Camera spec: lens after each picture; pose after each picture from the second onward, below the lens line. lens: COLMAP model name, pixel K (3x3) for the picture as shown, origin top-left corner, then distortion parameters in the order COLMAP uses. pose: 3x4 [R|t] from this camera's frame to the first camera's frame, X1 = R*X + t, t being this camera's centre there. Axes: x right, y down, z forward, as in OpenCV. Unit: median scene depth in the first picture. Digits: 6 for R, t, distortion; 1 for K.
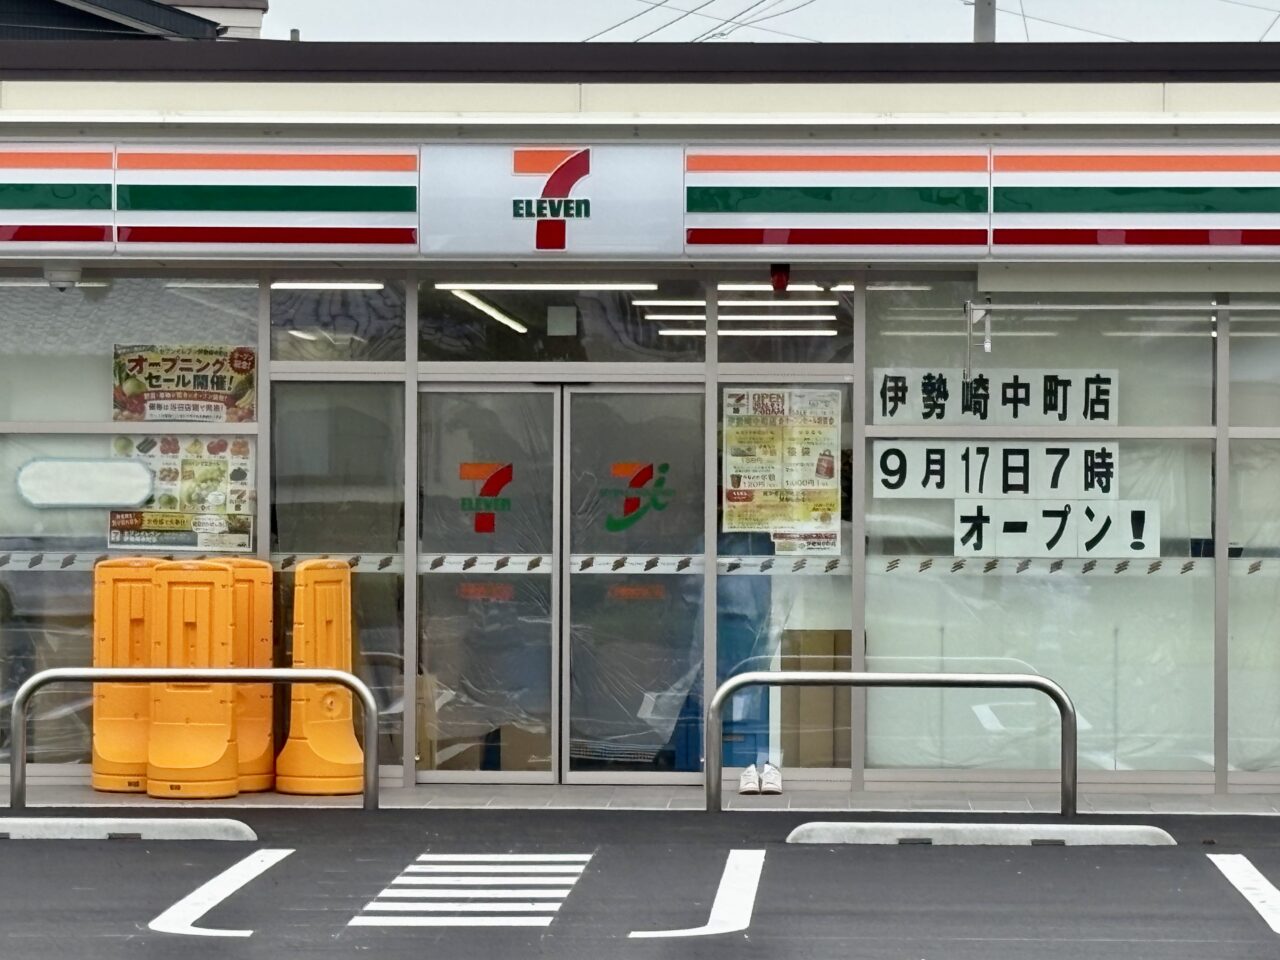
lens RADIAL K [[5218.2, 0, 640.0], [0, 5218.2, 480.0], [0, 0, 1]] dist [0.276936, 1.641016]
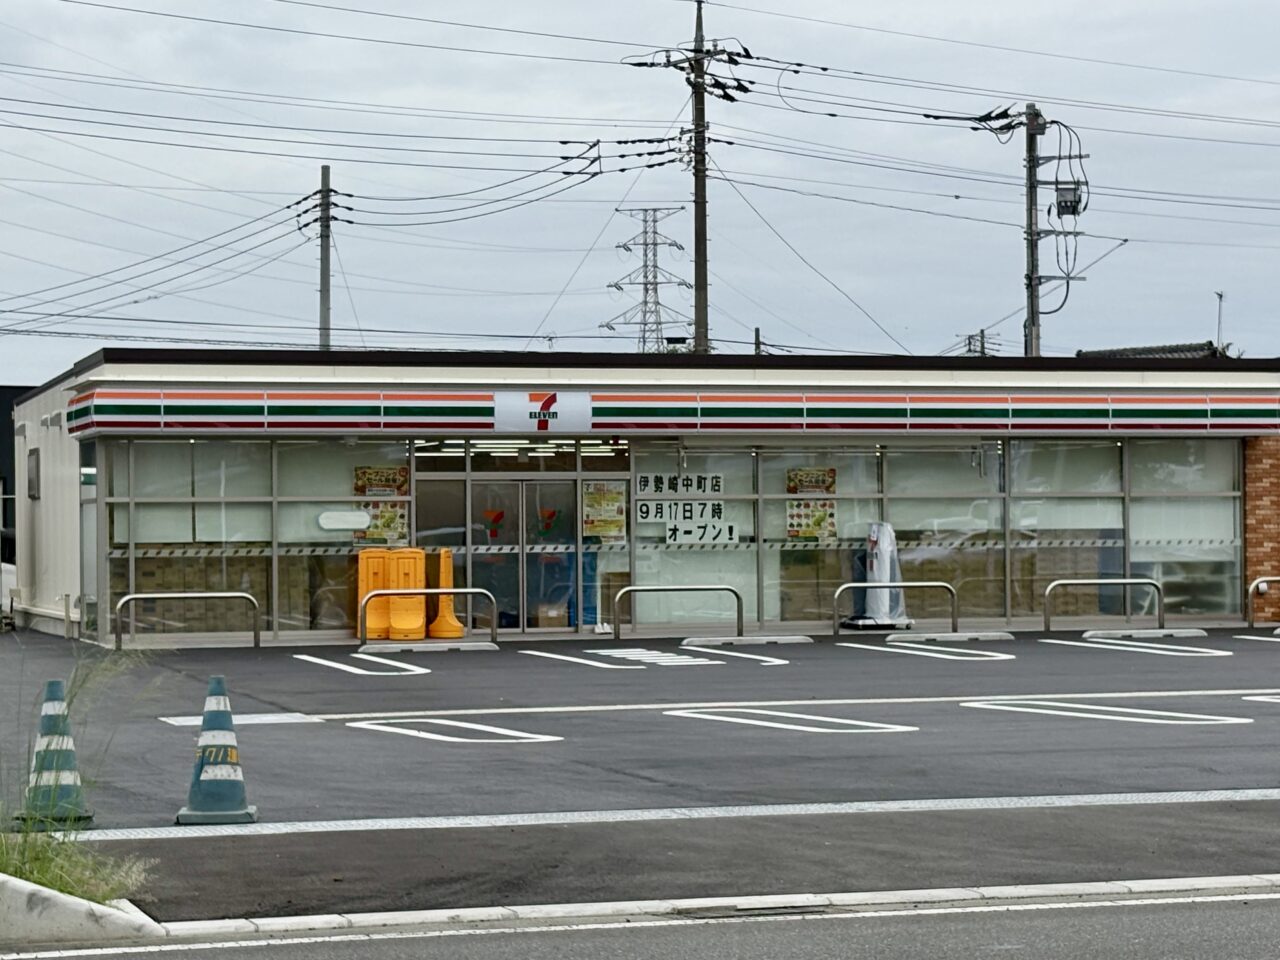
lens RADIAL K [[3067.6, 0, 640.0], [0, 3067.6, 480.0], [0, 0, 1]] dist [0.267211, 0.174348]
pose [[0.943515, -0.007832, 0.331237, -0.471688], [0.010439, 0.999927, -0.006090, -0.008546], [-0.331165, 0.009203, 0.943528, -0.475338]]
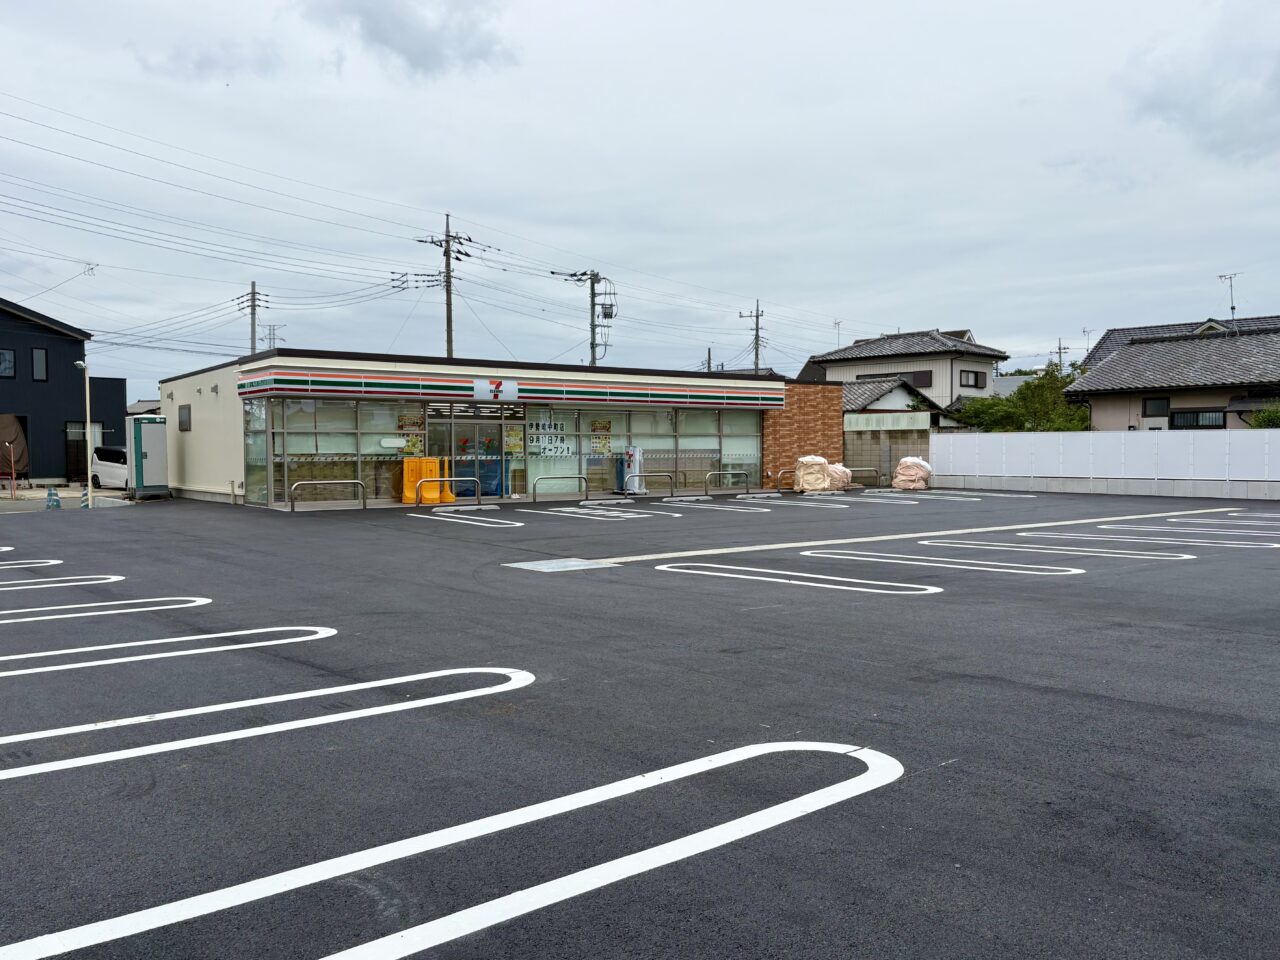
lens RADIAL K [[1075.1, 0, 657.3], [0, 1075.1, 488.5], [0, 0, 1]] dist [0.123373, -0.428524]
pose [[0.764478, -0.032231, 0.643844, -0.586291], [0.002134, 0.998870, 0.047471, -0.004356], [-0.644646, -0.034917, 0.763683, 0.040351]]
